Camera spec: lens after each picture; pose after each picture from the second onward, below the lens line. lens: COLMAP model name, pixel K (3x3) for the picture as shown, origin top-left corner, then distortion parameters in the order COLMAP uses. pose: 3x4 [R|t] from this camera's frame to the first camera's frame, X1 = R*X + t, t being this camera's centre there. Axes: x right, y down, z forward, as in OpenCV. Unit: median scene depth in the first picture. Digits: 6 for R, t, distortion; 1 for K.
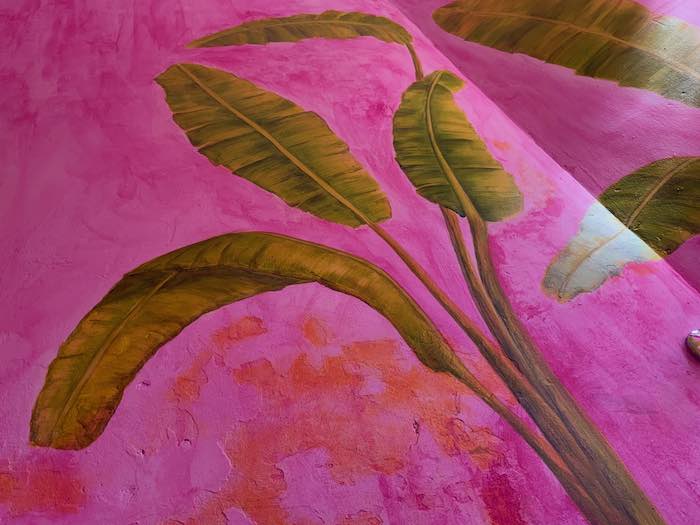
lens RADIAL K [[581.4, 0, 350.0], [0, 581.4, 262.5], [0, 0, 1]] dist [0.086931, -0.176628]
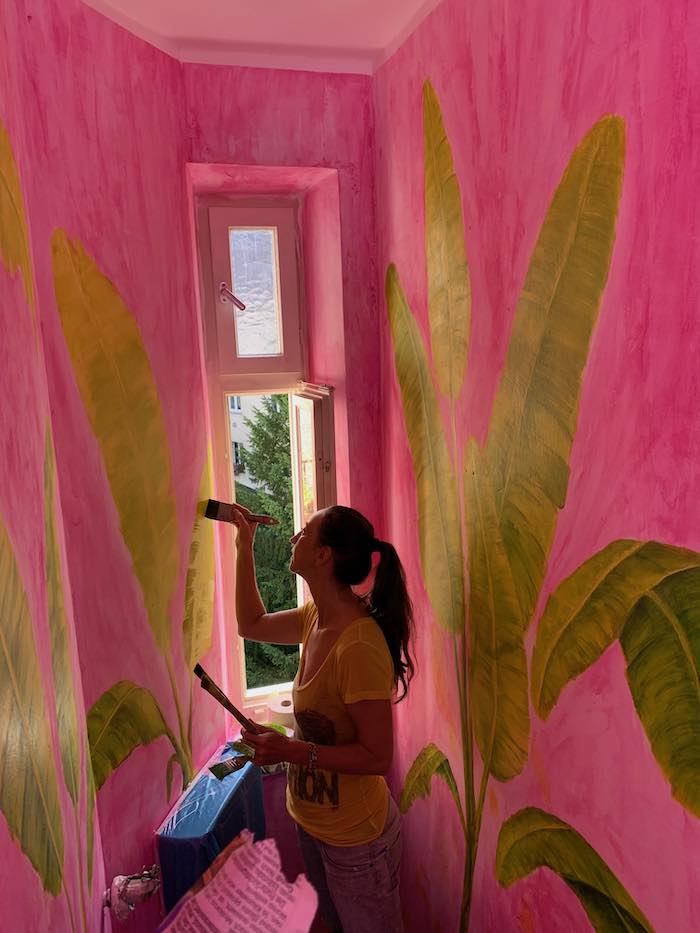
lens RADIAL K [[718.6, 0, 356.0], [0, 718.6, 465.7], [0, 0, 1]] dist [0.006347, 0.002367]
pose [[-0.178338, 0.102627, 0.978603, -1.077373], [-0.680201, 0.705785, -0.197975, -0.539311], [-0.711001, -0.700953, -0.056061, 1.098901]]
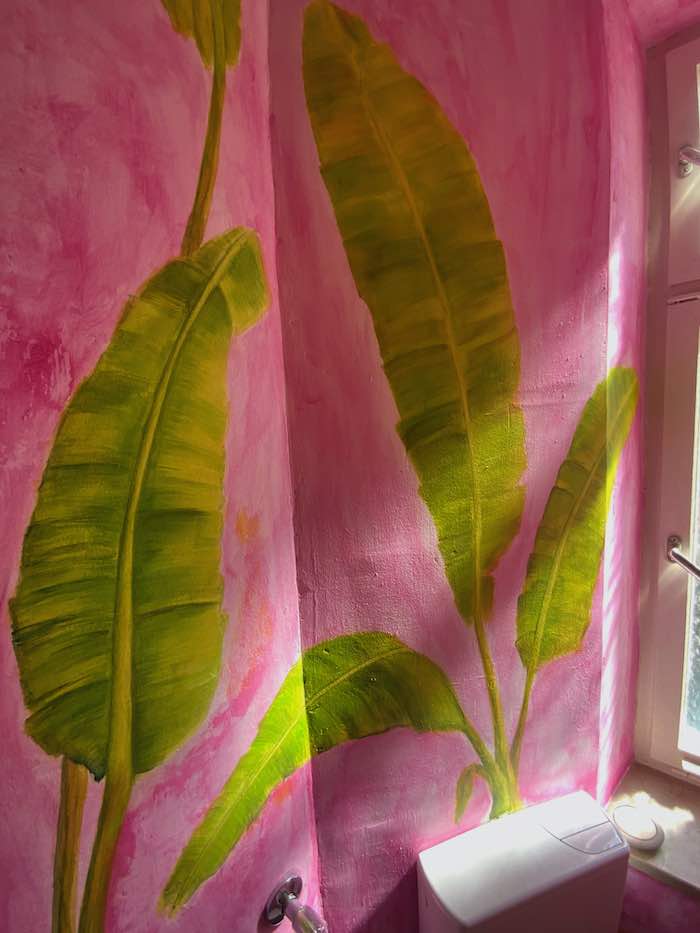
lens RADIAL K [[378.9, 0, 350.0], [0, 378.9, 466.5], [0, 0, 1]] dist [0.019131, -0.017344]
pose [[0.724591, 0.188816, 0.662809, 0.058806], [-0.612560, 0.617160, 0.493847, -0.617154], [-0.315813, -0.763847, 0.562850, 0.920698]]
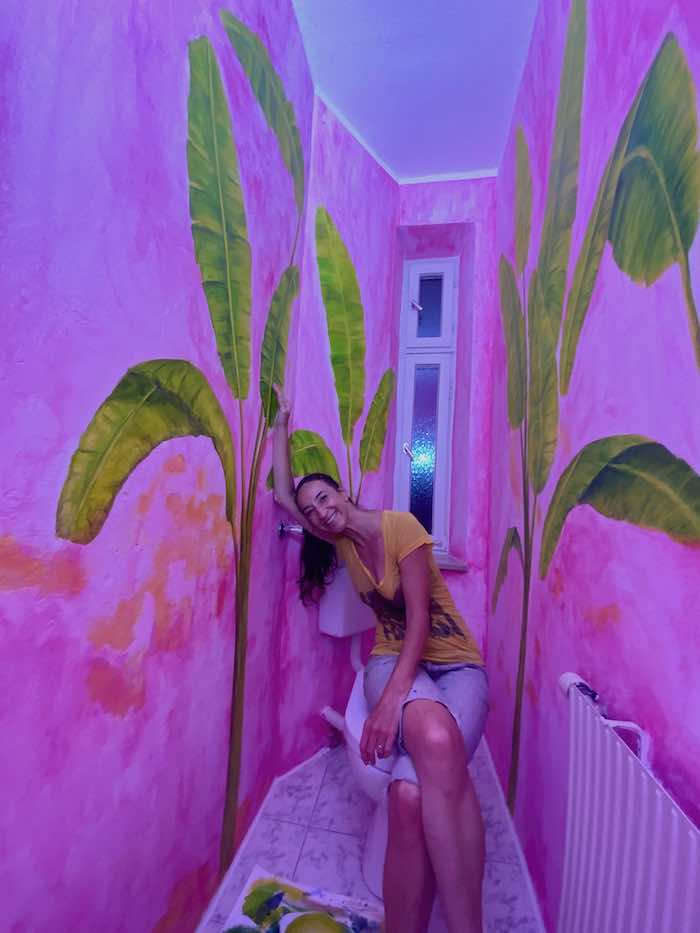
lens RADIAL K [[378.9, 0, 350.0], [0, 378.9, 466.5], [0, 0, 1]] dist [0.019131, -0.017344]
pose [[0.229216, 0.366937, 0.901564, -0.713534], [-0.805801, 0.591109, -0.035713, -0.153229], [-0.546026, -0.718295, 0.431170, 0.244622]]
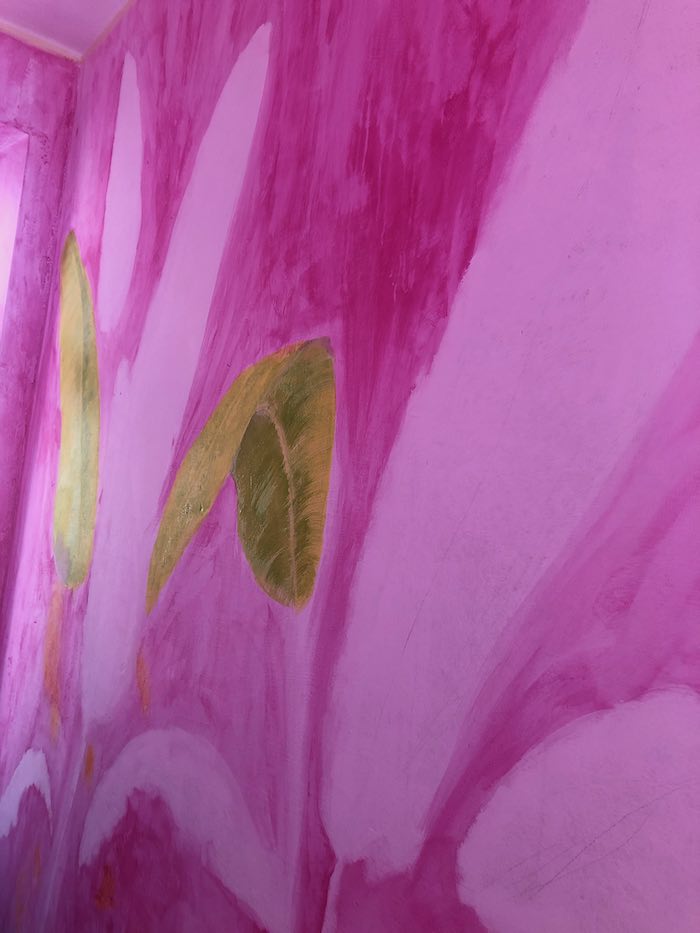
lens RADIAL K [[768.2, 0, 350.0], [0, 768.2, 466.5], [0, 0, 1]] dist [0.027538, -0.005879]
pose [[-0.552133, 0.290901, 0.781361, -1.093306], [-0.592528, 0.522406, -0.613190, -0.238271], [-0.586566, -0.801541, -0.116071, 0.632158]]
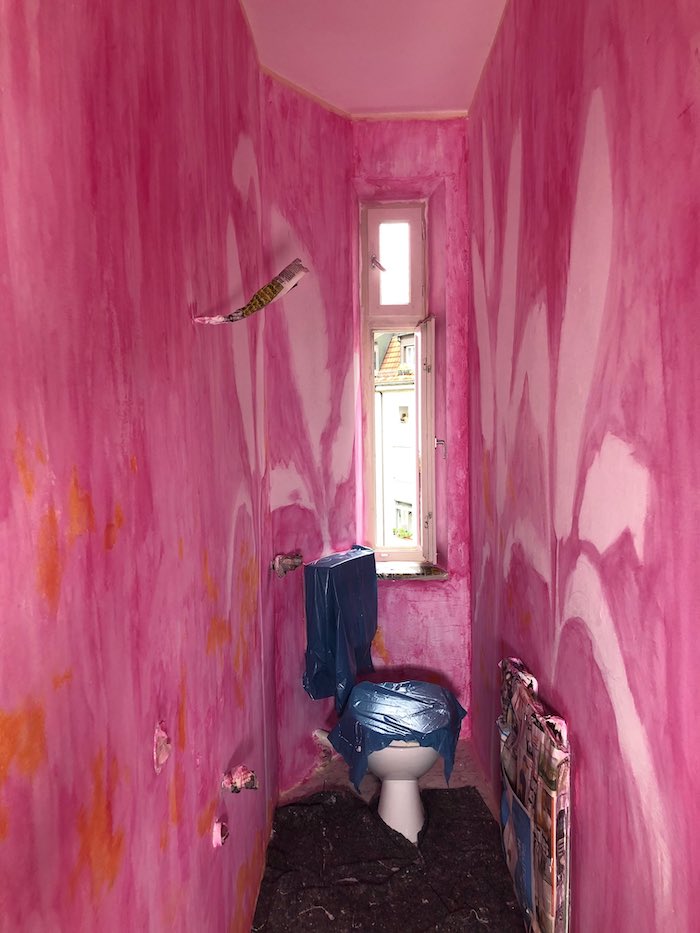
lens RADIAL K [[768.2, 0, 350.0], [0, 768.2, 466.5], [0, 0, 1]] dist [0.027538, -0.005879]
pose [[0.100189, 0.217498, 0.970905, -2.178045], [-0.755392, 0.651730, -0.068047, -0.136832], [-0.647569, -0.726596, 0.229593, 0.231107]]
